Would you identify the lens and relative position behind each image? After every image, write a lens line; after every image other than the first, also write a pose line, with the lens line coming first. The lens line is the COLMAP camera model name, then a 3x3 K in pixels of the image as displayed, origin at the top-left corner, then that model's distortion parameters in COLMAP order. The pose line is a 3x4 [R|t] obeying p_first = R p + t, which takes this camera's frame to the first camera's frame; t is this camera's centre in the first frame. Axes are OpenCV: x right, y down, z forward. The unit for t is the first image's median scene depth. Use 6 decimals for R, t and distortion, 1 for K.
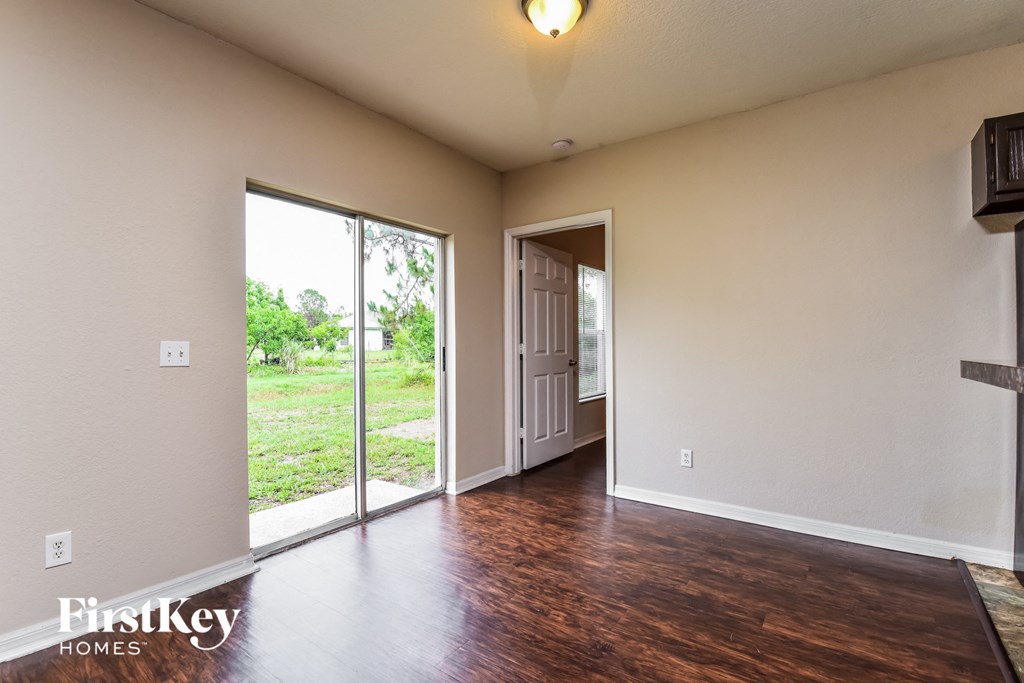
lens RADIAL K [[443.8, 0, 522.8], [0, 443.8, 343.1], [0, 0, 1]] dist [0.013938, -0.000356]
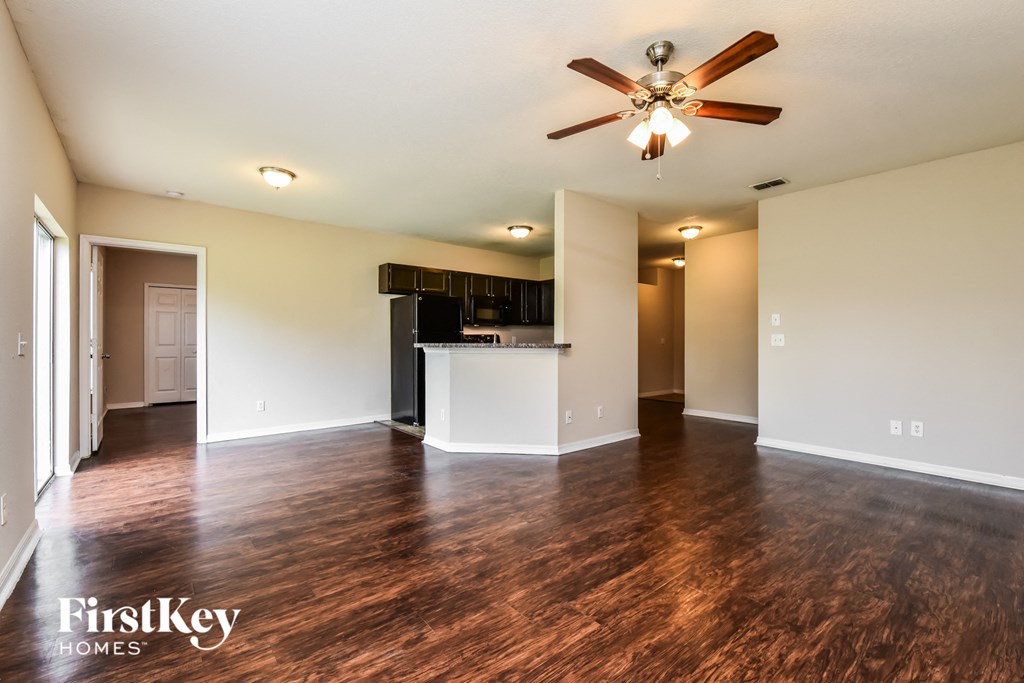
lens RADIAL K [[443.8, 0, 501.0], [0, 443.8, 338.0], [0, 0, 1]] dist [0.013938, -0.000356]
pose [[0.250311, 0.011955, 0.968092, -0.815078], [-0.010947, 0.999895, -0.009517, 0.000149], [-0.968104, -0.008215, 0.250415, -0.260186]]
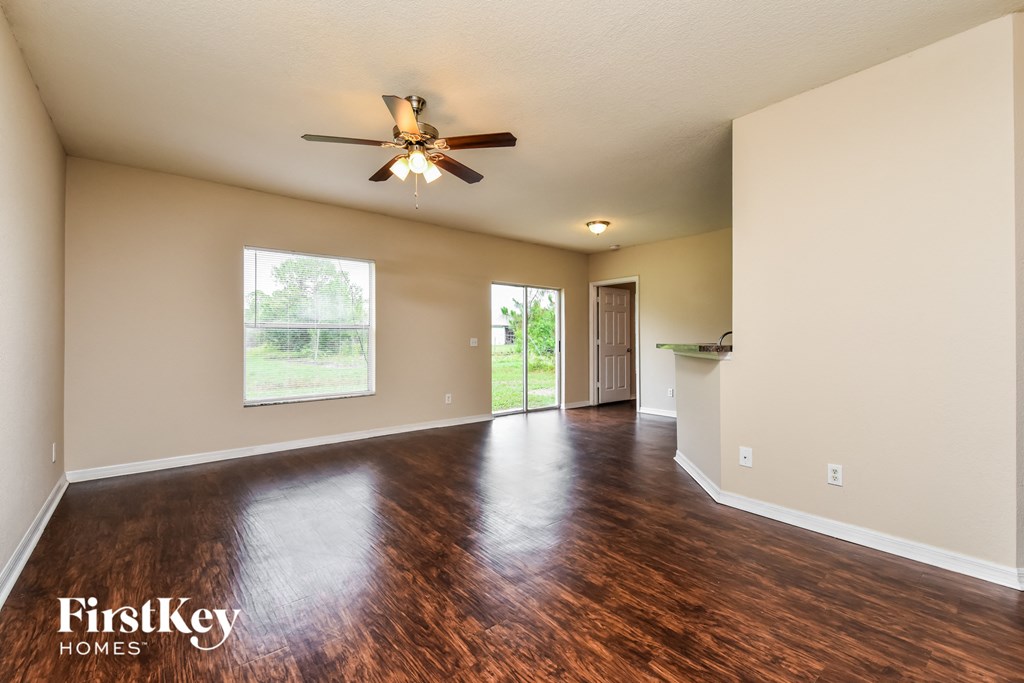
lens RADIAL K [[443.8, 0, 519.2], [0, 443.8, 338.6], [0, 0, 1]] dist [0.013938, -0.000356]
pose [[0.966155, 0.002998, -0.257944, 0.160054], [-0.003038, 0.999995, 0.000240, -0.001707], [0.257943, 0.000551, 0.966160, -0.955747]]
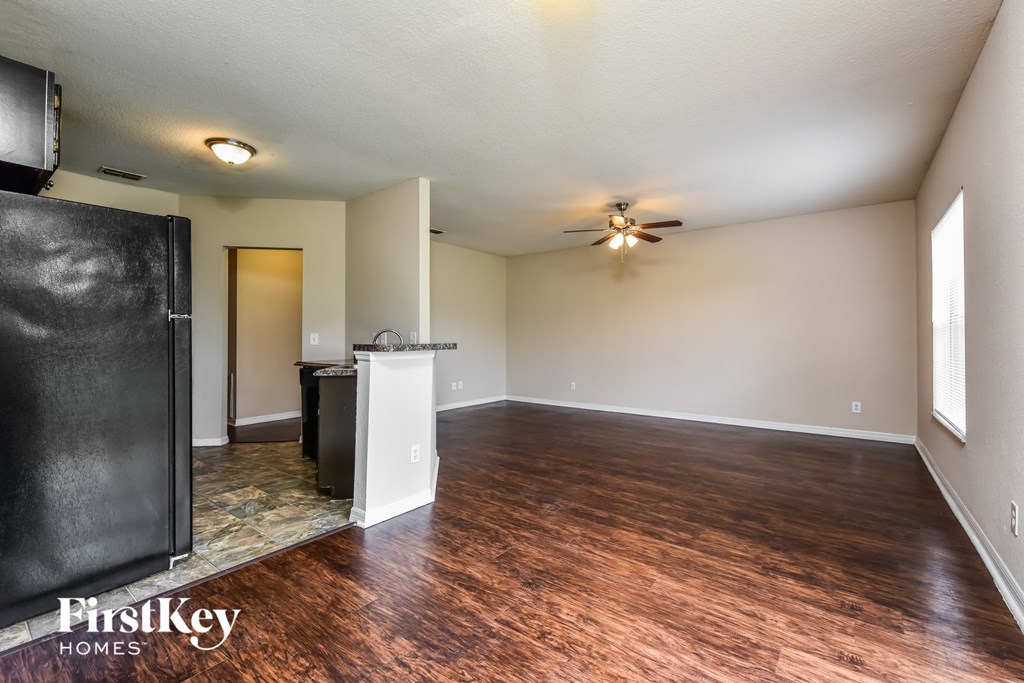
lens RADIAL K [[443.8, 0, 501.3], [0, 443.8, 341.4], [0, 0, 1]] dist [0.013938, -0.000356]
pose [[-0.999854, -0.001156, 0.017045, 0.145561], [-0.001205, 0.999995, -0.002869, 0.001181], [-0.017042, -0.002889, -0.999851, 0.981630]]
